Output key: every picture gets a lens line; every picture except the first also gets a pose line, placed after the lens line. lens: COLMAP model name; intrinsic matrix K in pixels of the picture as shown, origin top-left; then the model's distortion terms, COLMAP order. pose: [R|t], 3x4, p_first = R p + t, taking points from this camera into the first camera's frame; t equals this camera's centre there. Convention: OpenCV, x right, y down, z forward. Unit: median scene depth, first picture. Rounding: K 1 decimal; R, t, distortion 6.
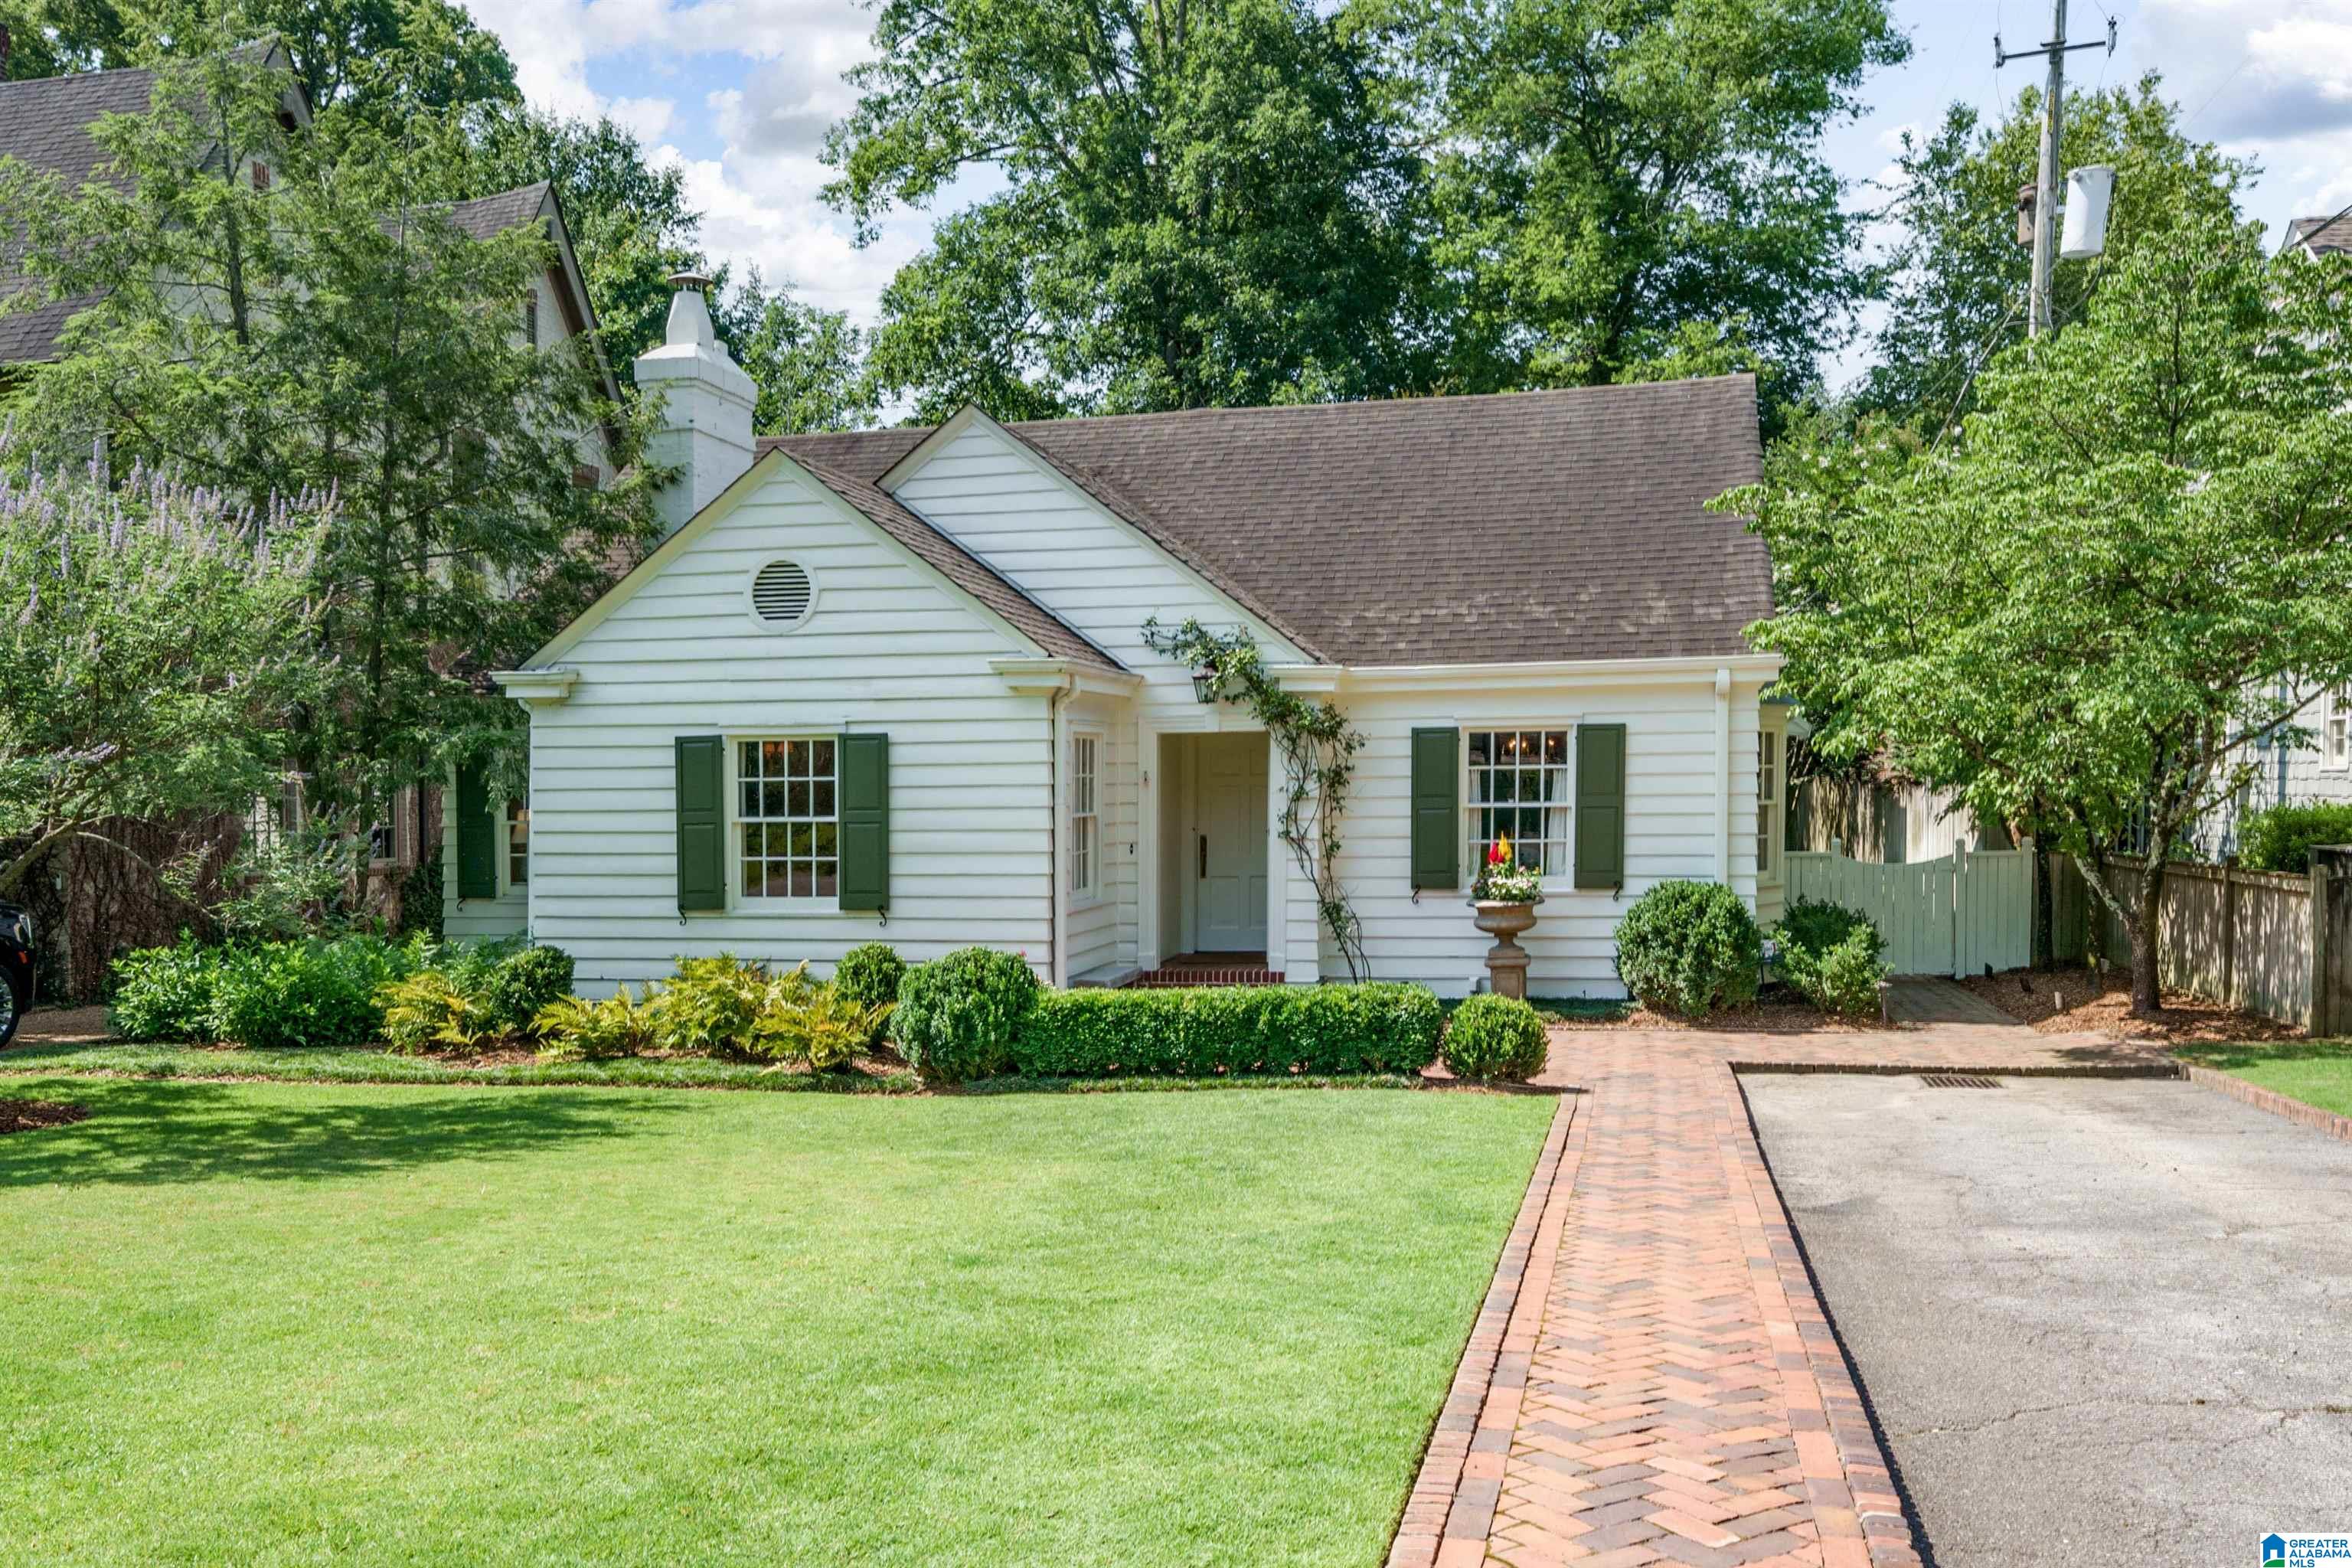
lens RADIAL K [[2015.6, 0, 1176.0], [0, 2015.6, 784.0], [0, 0, 1]] dist [-0.002510, -0.002982]
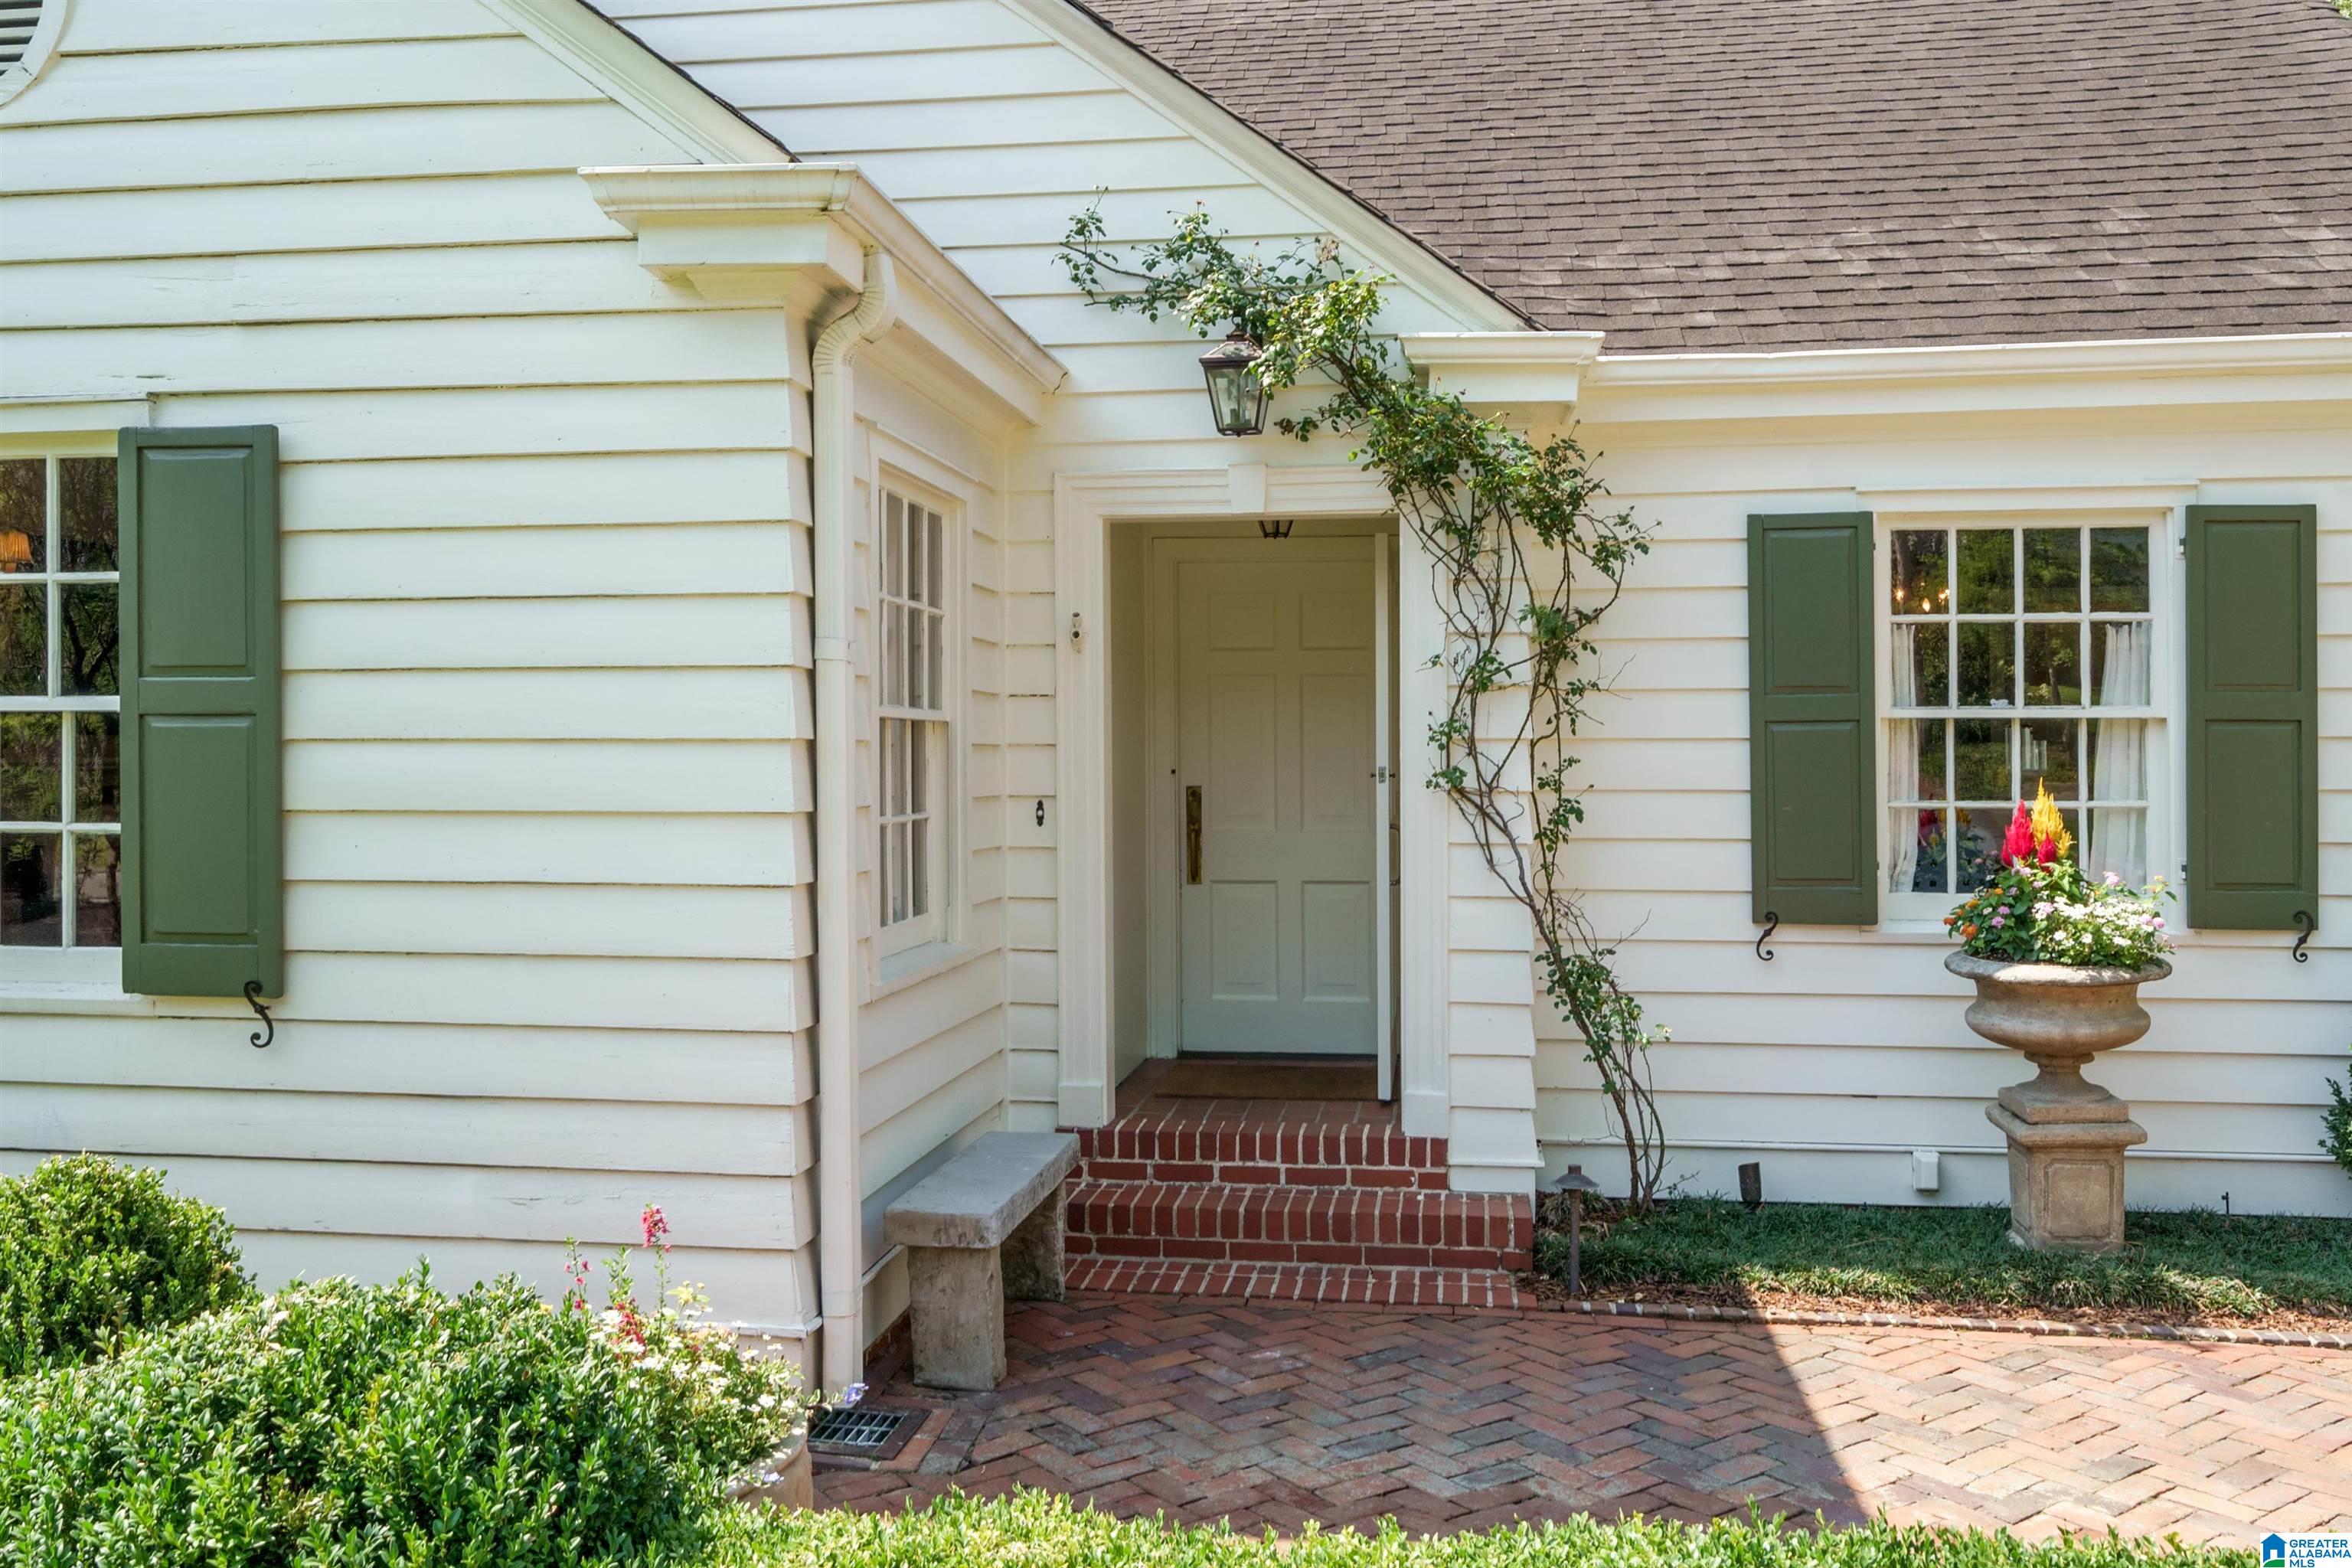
lens RADIAL K [[2015.6, 0, 1176.0], [0, 2015.6, 784.0], [0, 0, 1]] dist [-0.002510, -0.002982]
pose [[0.995496, 0.012105, 0.094030, -0.032836], [-0.012609, 0.999909, 0.004764, 0.025766], [-0.093964, -0.005928, 0.995558, 0.656512]]
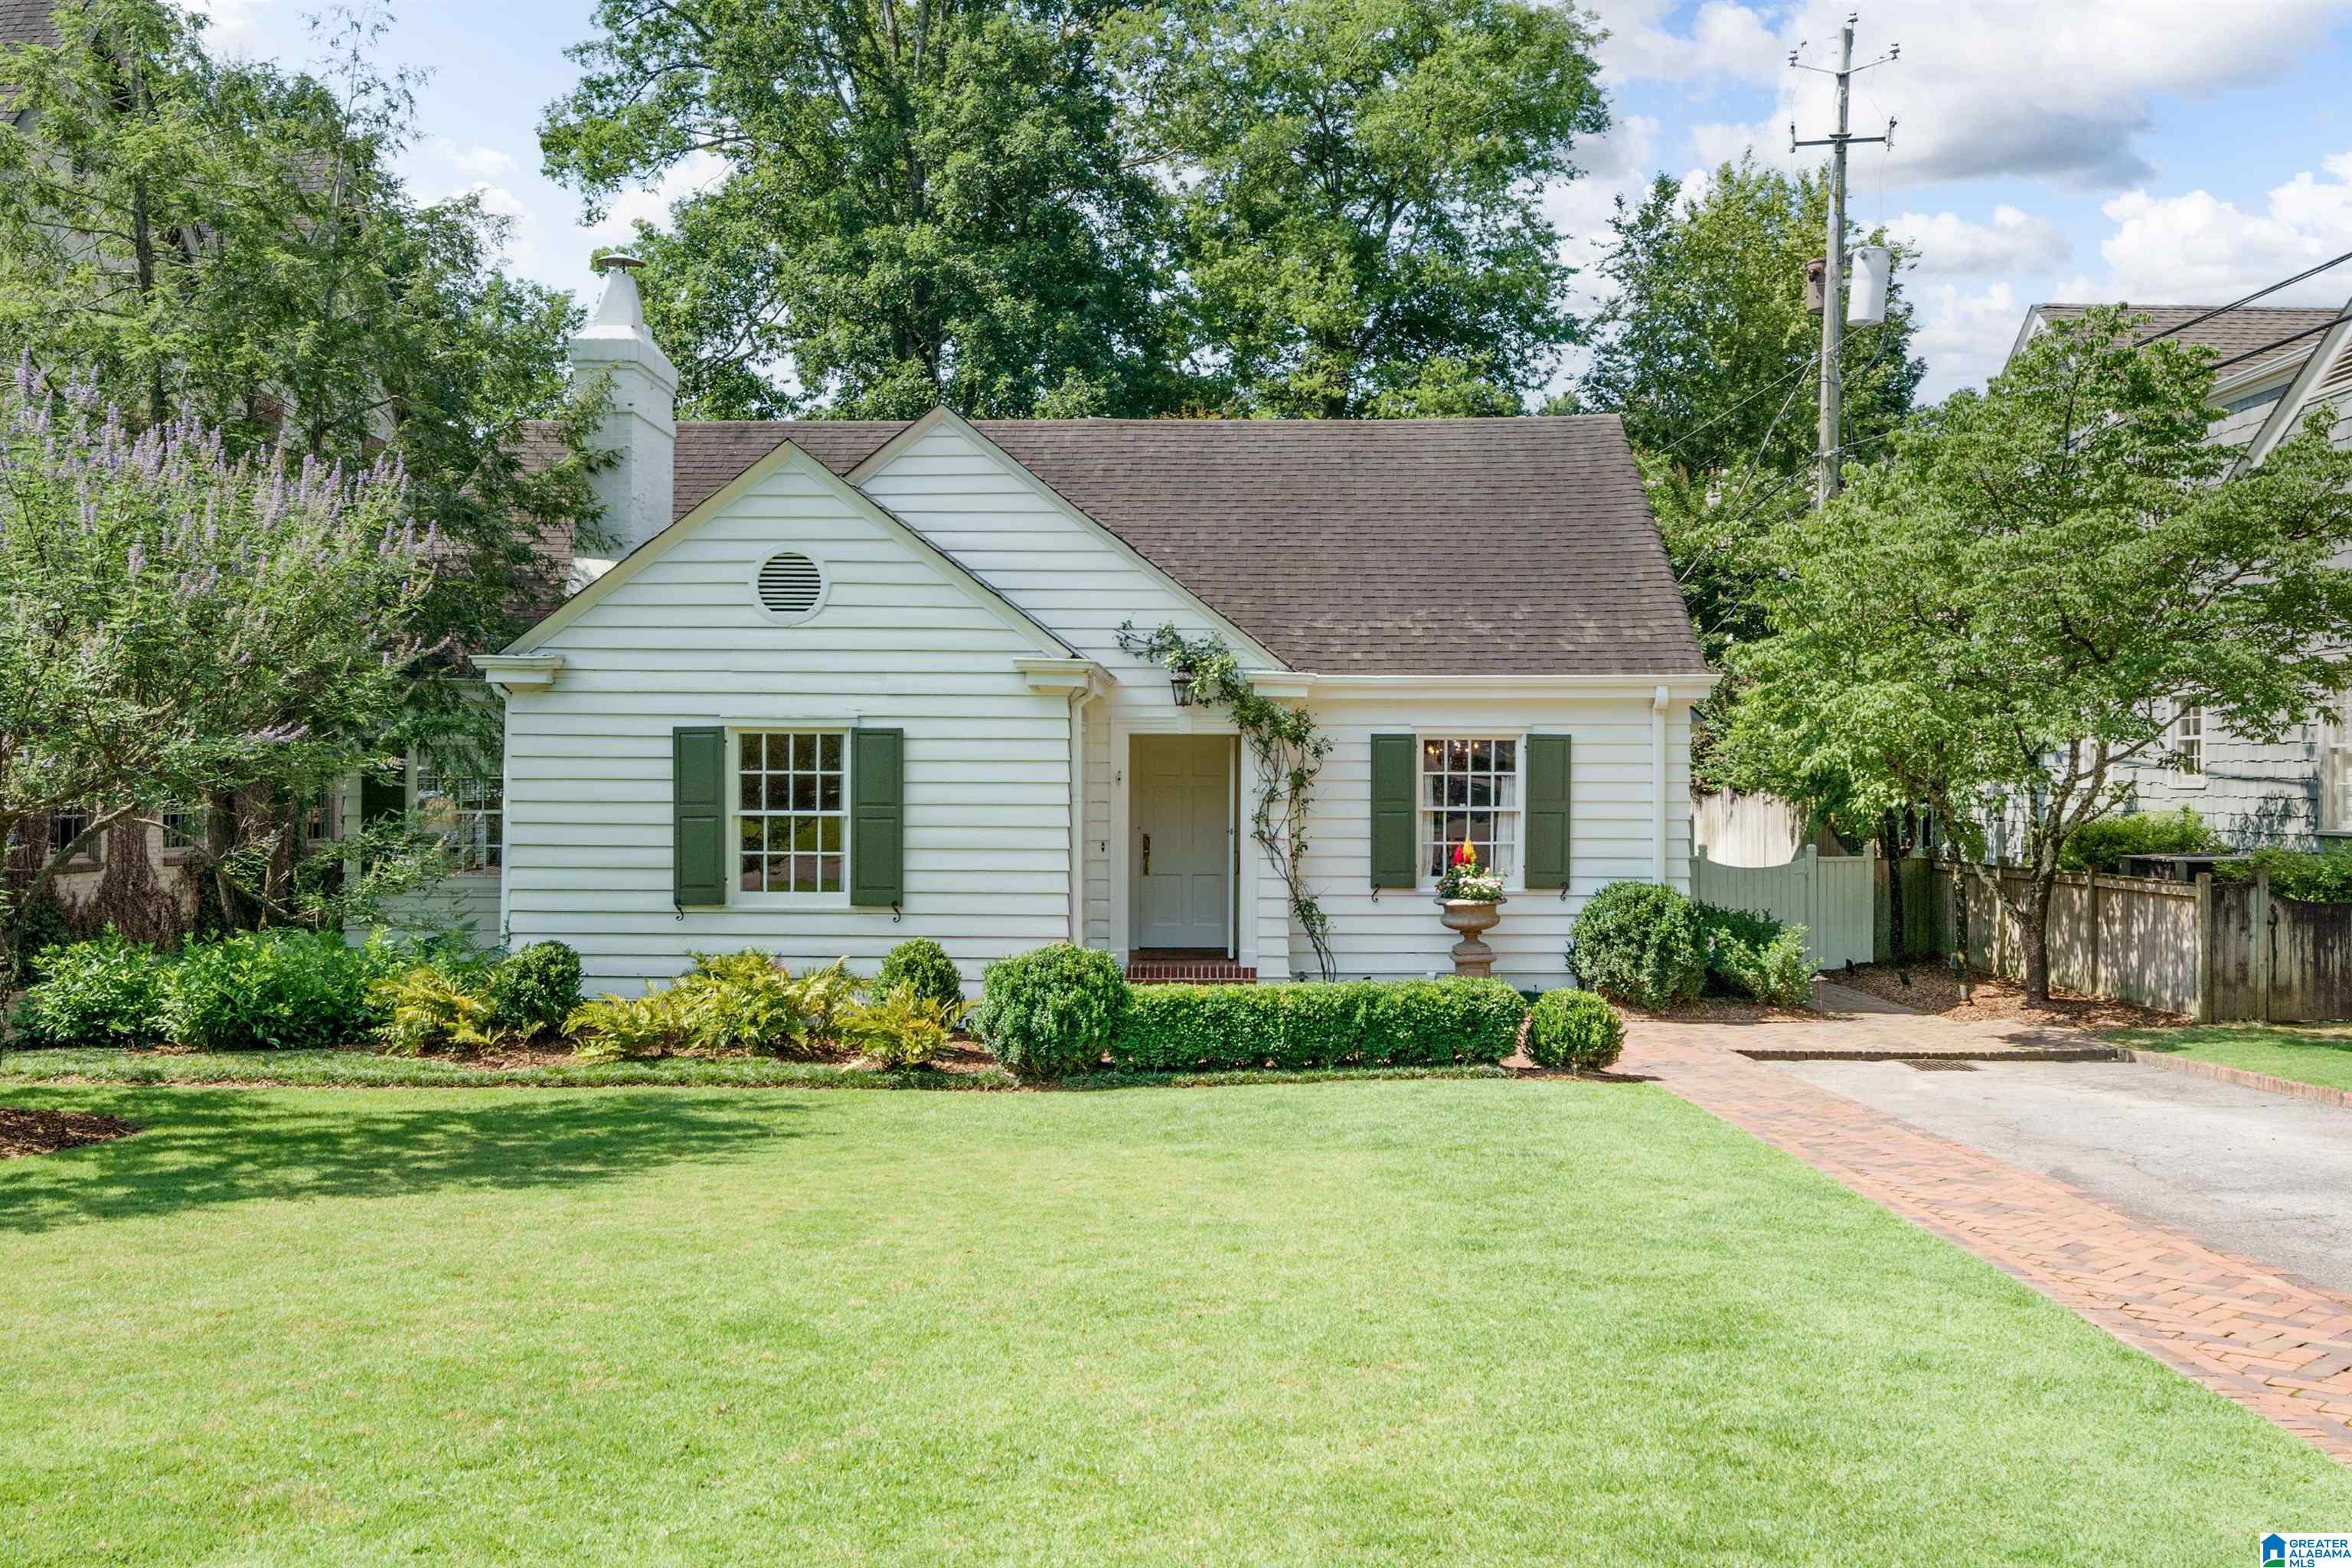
lens RADIAL K [[1991.2, 0, 1176.3], [0, 1991.2, 683.4], [0, 0, 1]] dist [-0.001498, -0.000404]
pose [[0.979206, 0.027471, 0.201001, -0.203987], [-0.017640, 0.998566, -0.050539, 0.000030], [-0.202101, 0.045942, 0.978287, 0.002689]]
